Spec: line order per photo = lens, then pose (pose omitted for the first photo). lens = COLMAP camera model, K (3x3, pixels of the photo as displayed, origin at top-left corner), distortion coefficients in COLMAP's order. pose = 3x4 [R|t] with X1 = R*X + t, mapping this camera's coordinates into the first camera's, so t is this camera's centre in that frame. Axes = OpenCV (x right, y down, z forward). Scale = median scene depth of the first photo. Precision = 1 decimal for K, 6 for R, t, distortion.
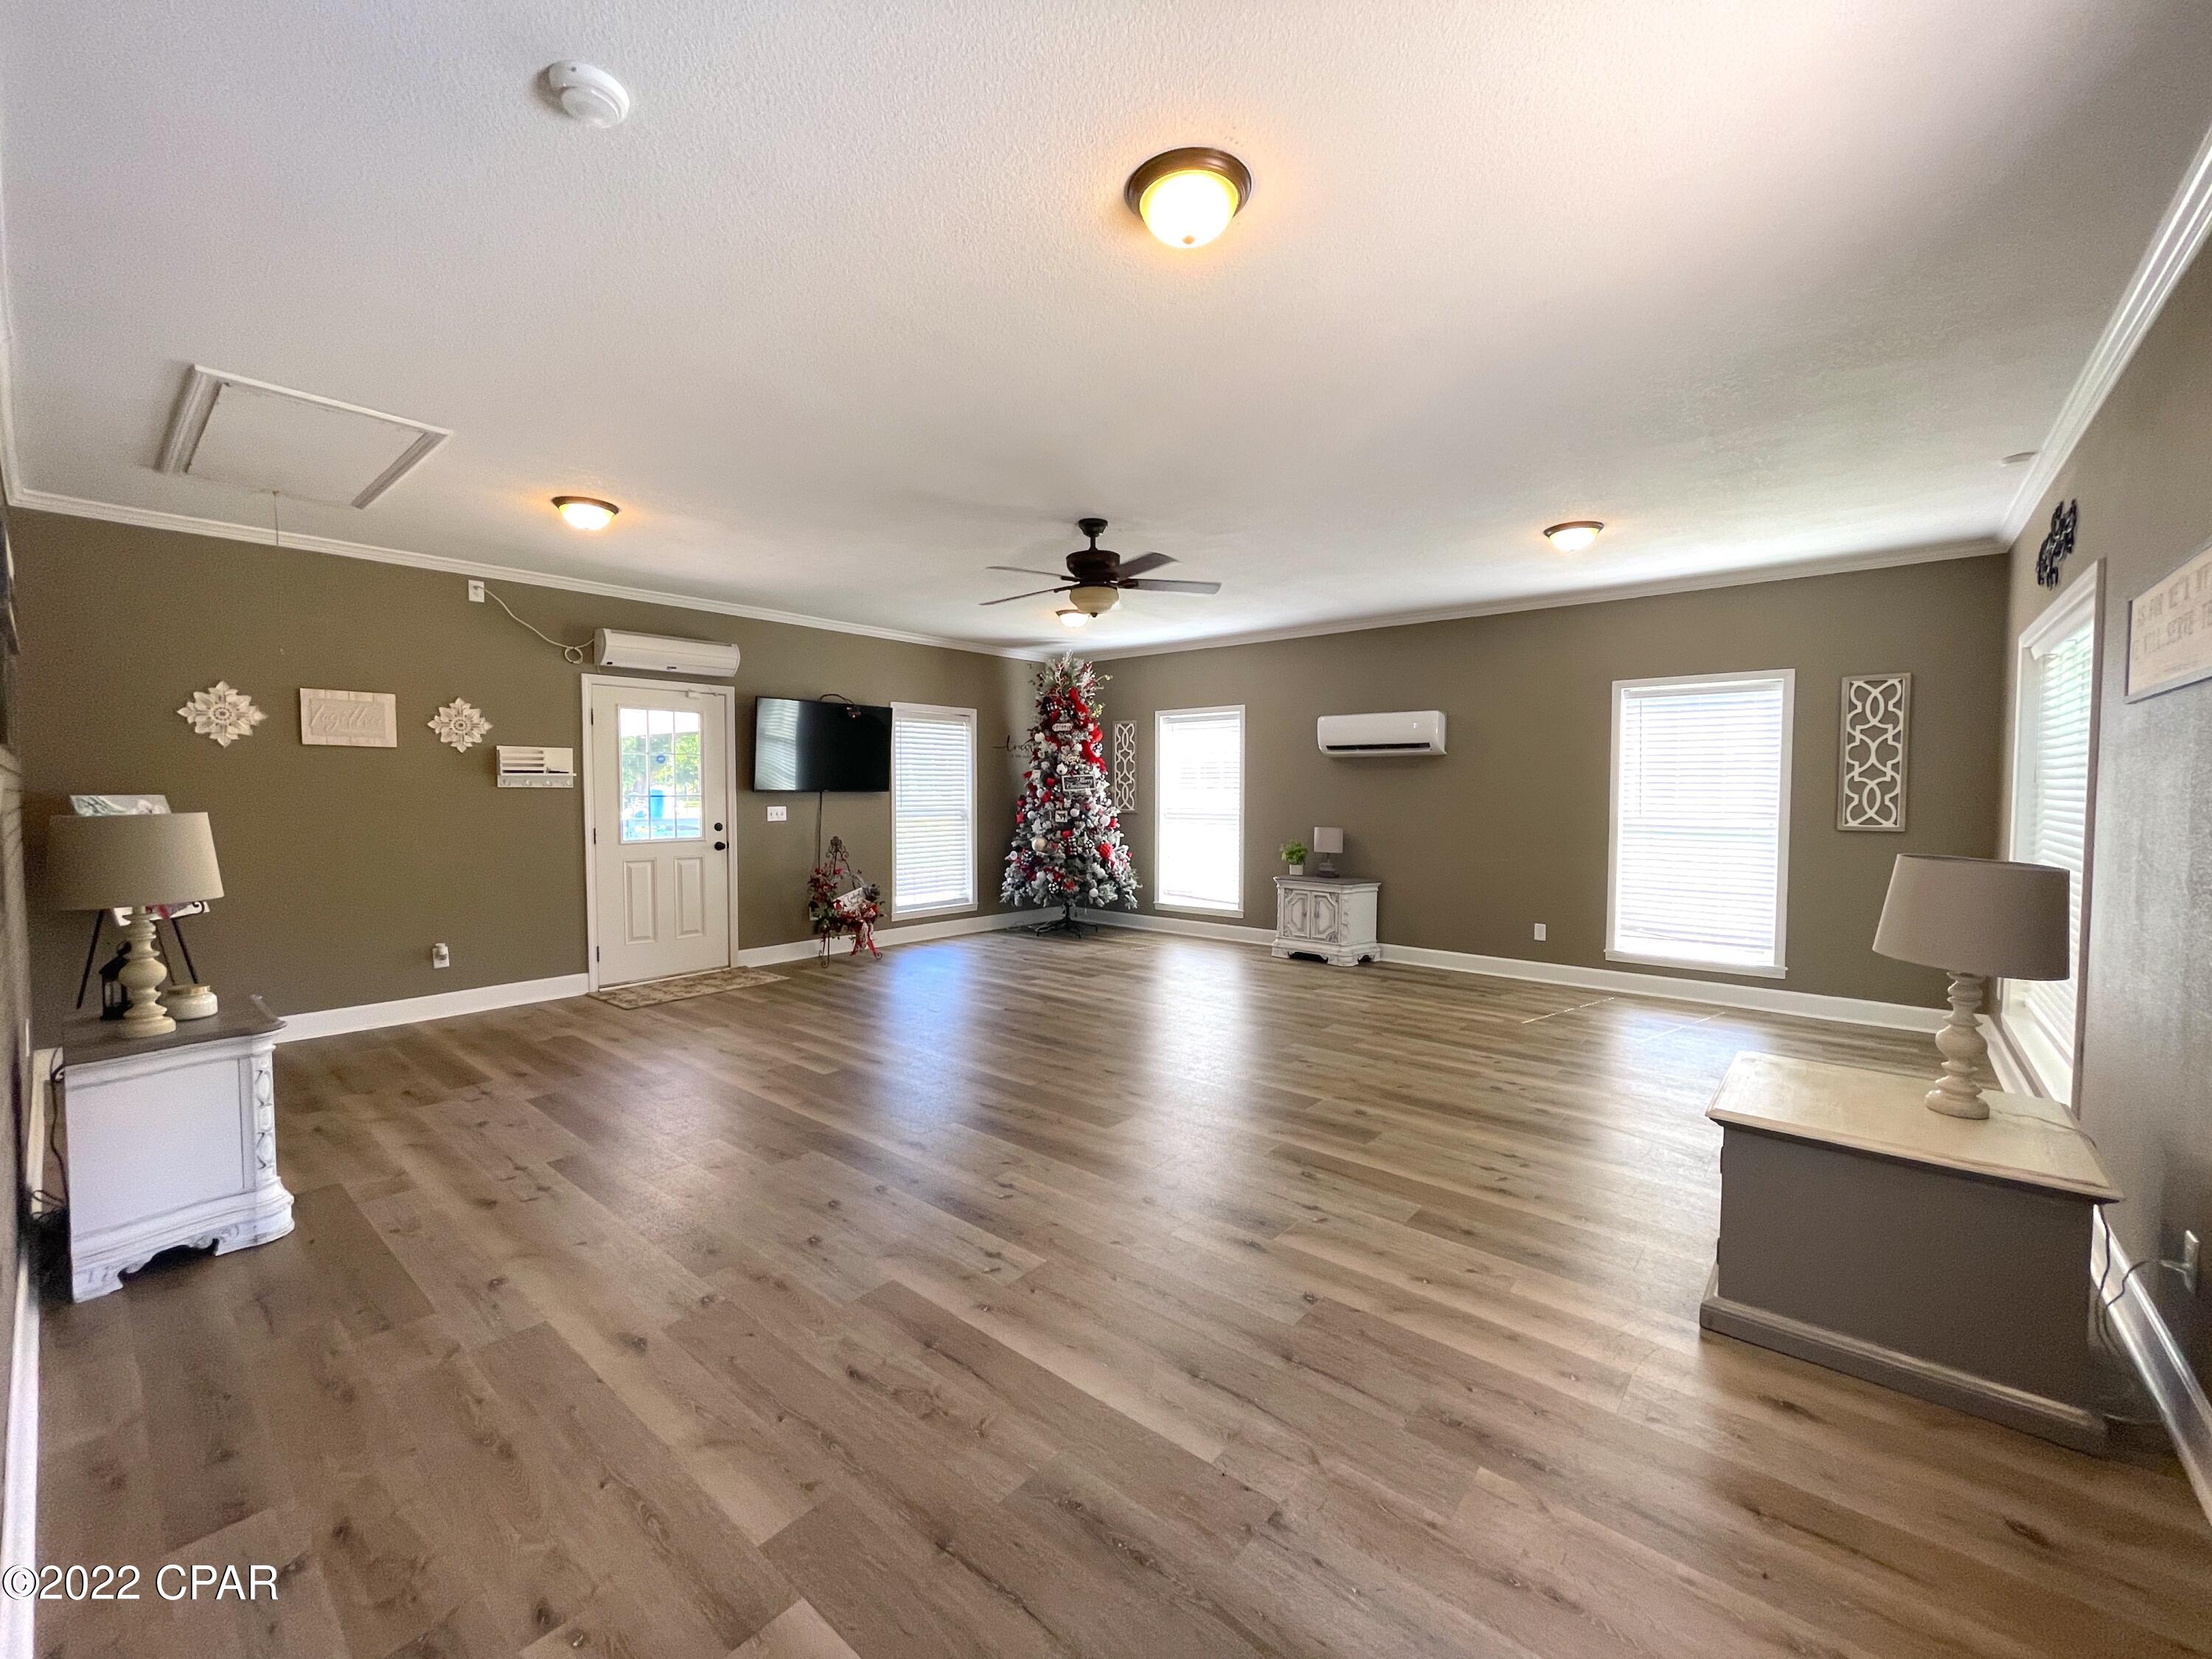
lens RADIAL K [[895.8, 0, 1095.0], [0, 895.8, 839.2], [0, 0, 1]] dist [-0.001158, 0.000300]
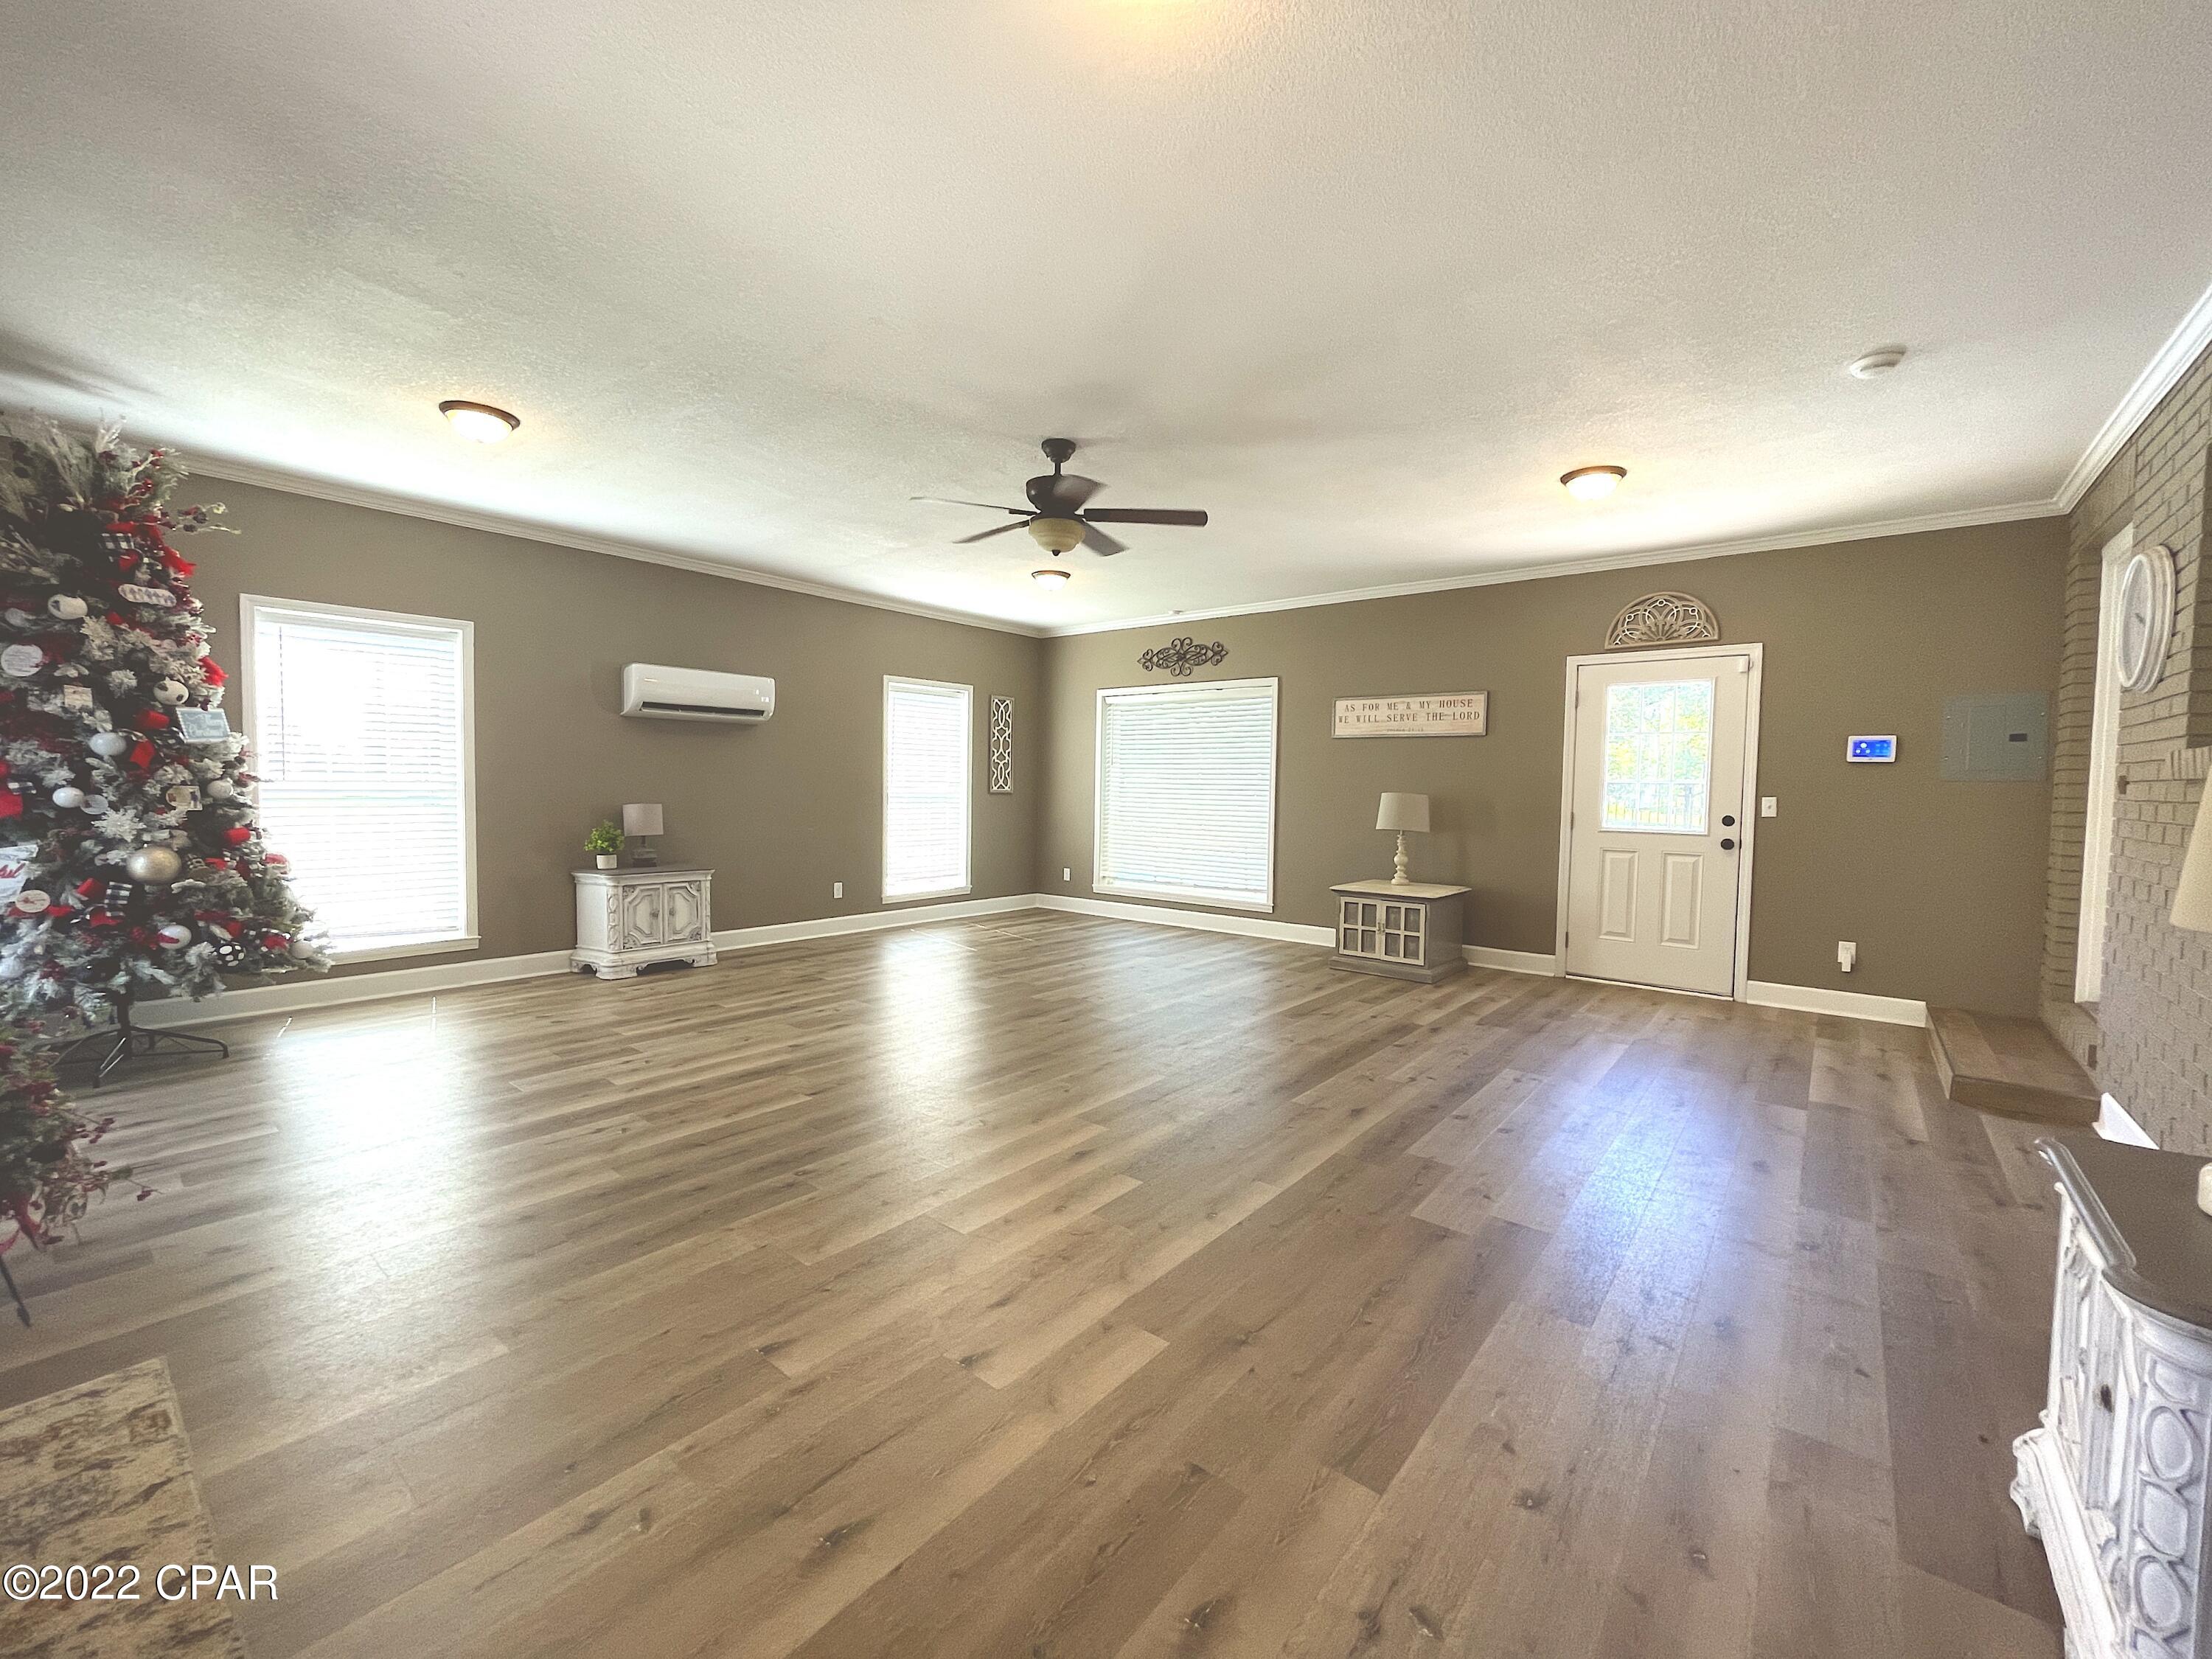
lens RADIAL K [[895.8, 0, 1105.5], [0, 895.8, 833.8], [0, 0, 1]] dist [-0.001158, 0.000300]
pose [[-0.015734, -0.056816, 0.998261, -0.714840], [0.043634, 0.997394, 0.057455, -0.019030], [-0.998924, 0.044462, -0.013214, 0.787120]]
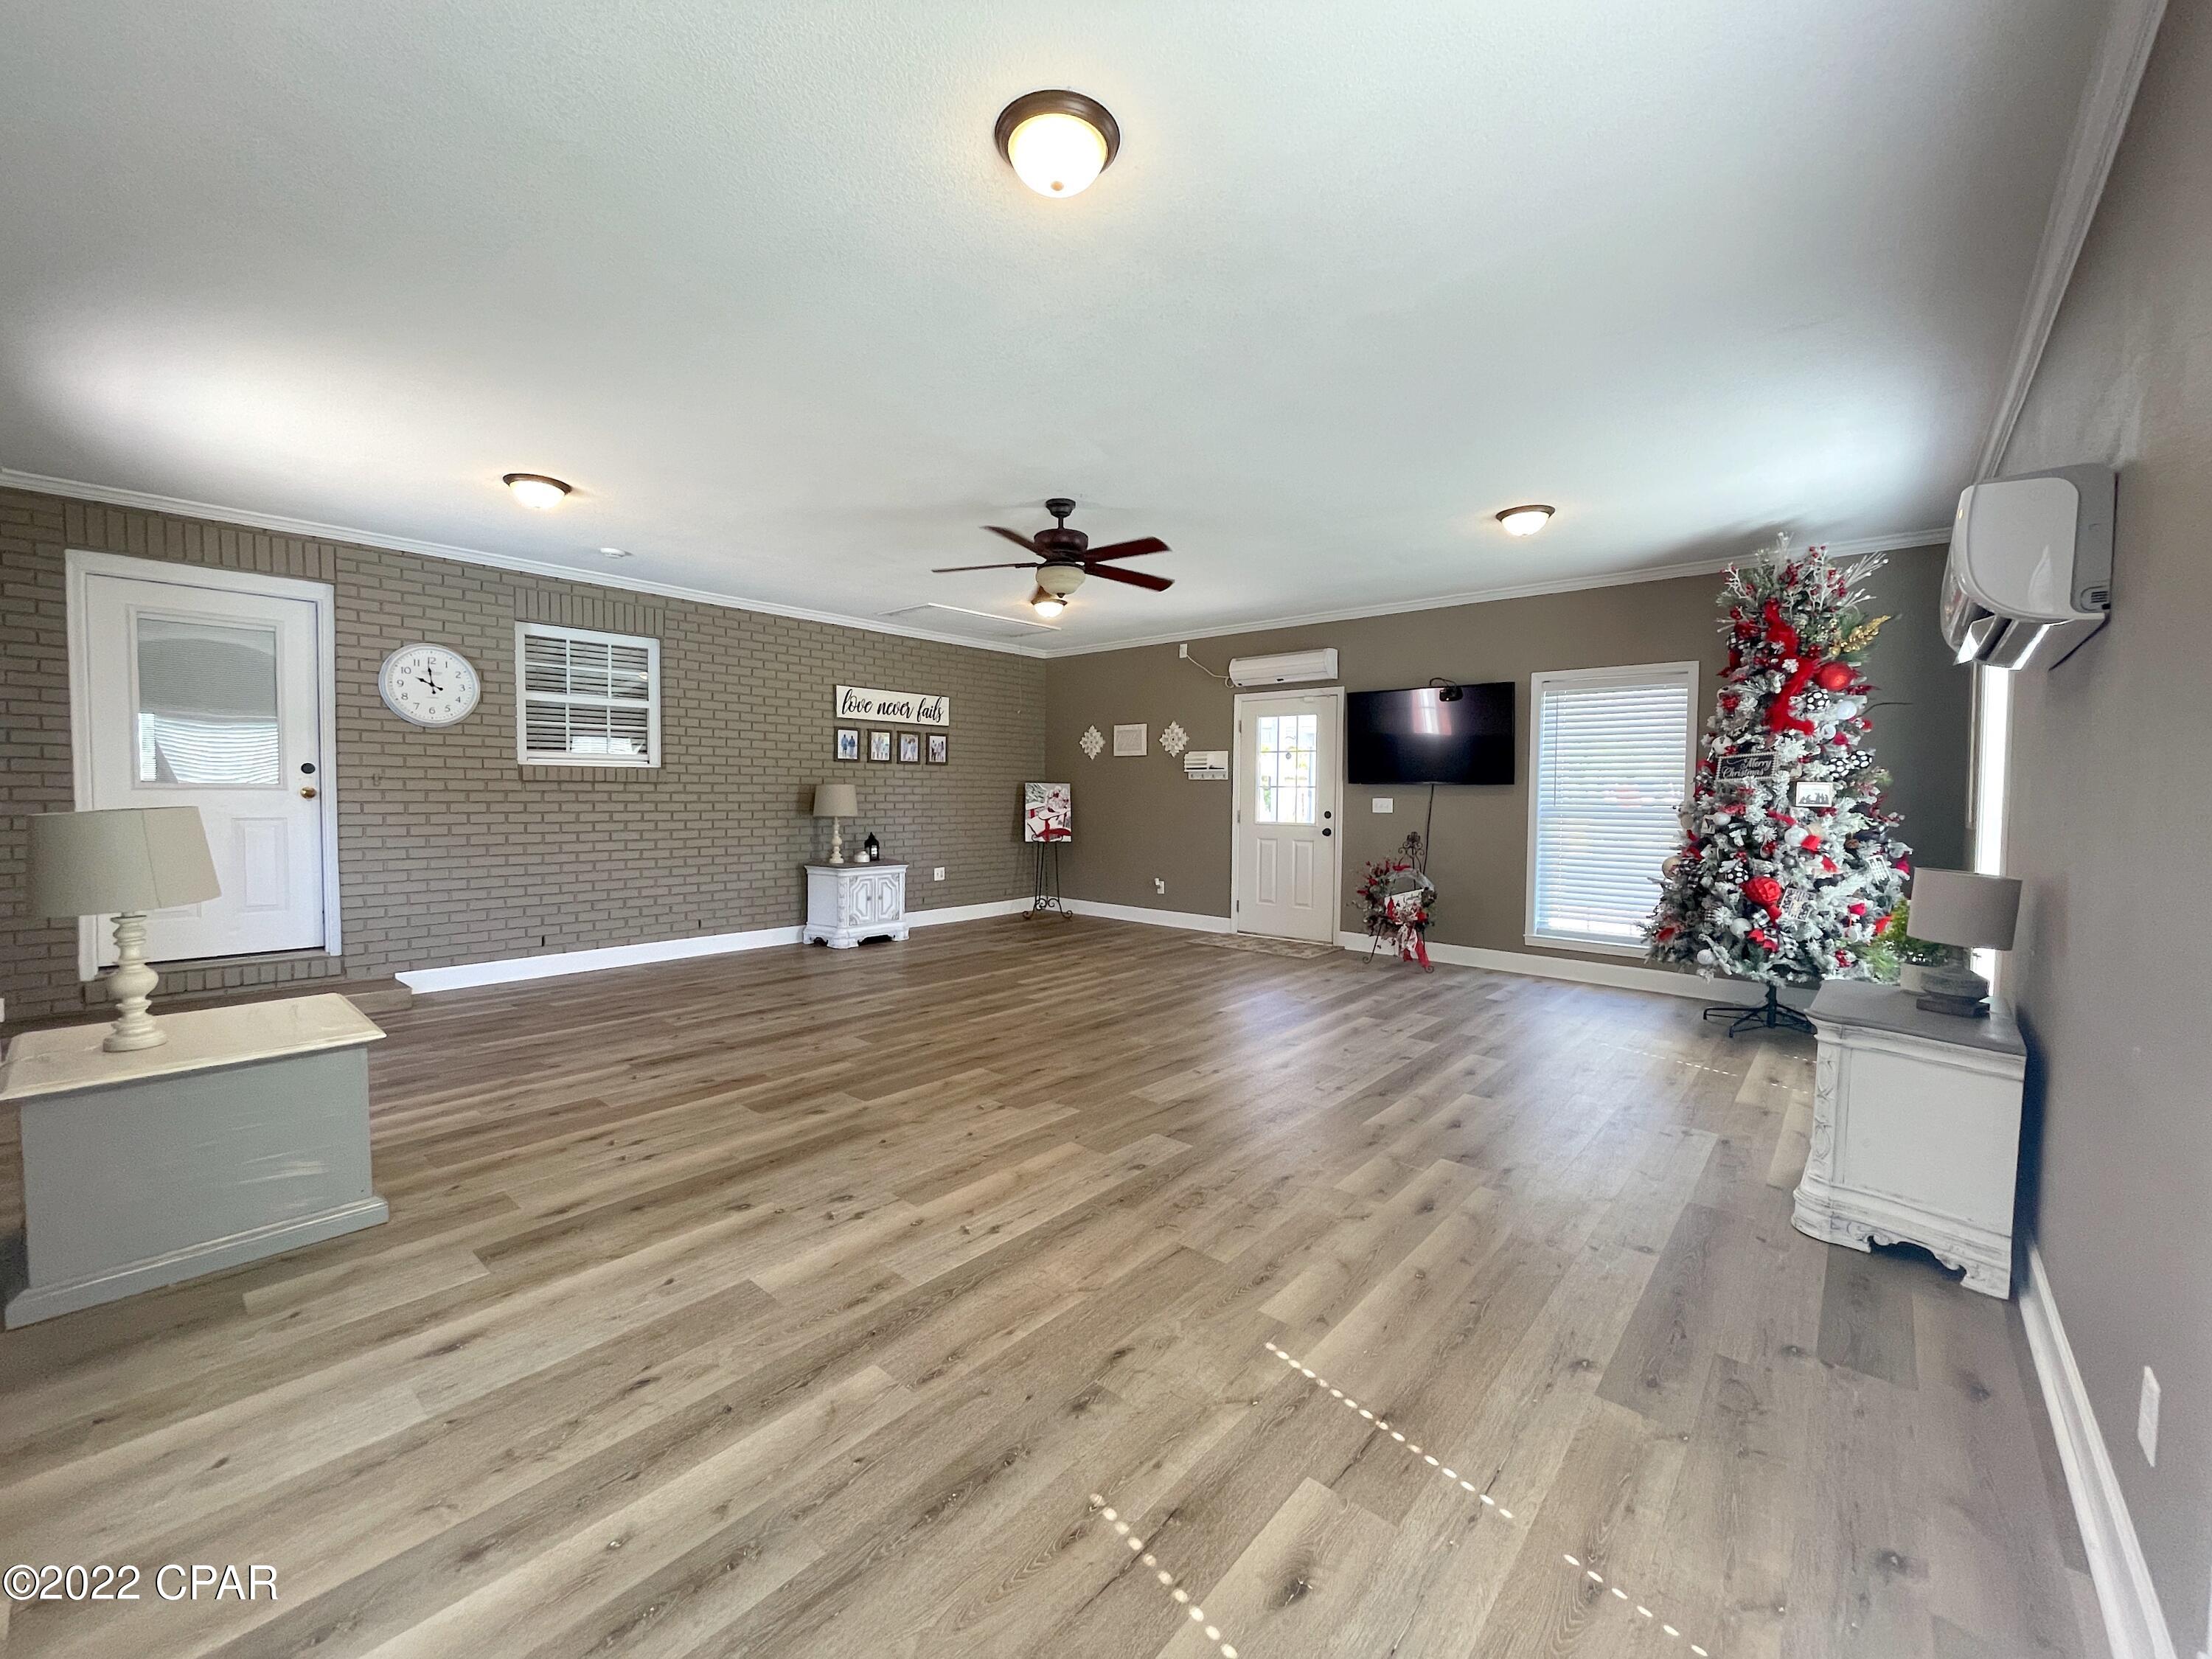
lens RADIAL K [[895.8, 0, 1095.2], [0, 895.8, 812.6], [0, 0, 1]] dist [-0.001158, 0.000300]
pose [[-0.014452, 0.022089, -0.999652, 0.810064], [-0.069127, 0.997342, 0.023038, -0.026667], [0.997503, 0.069436, -0.012887, 0.861166]]
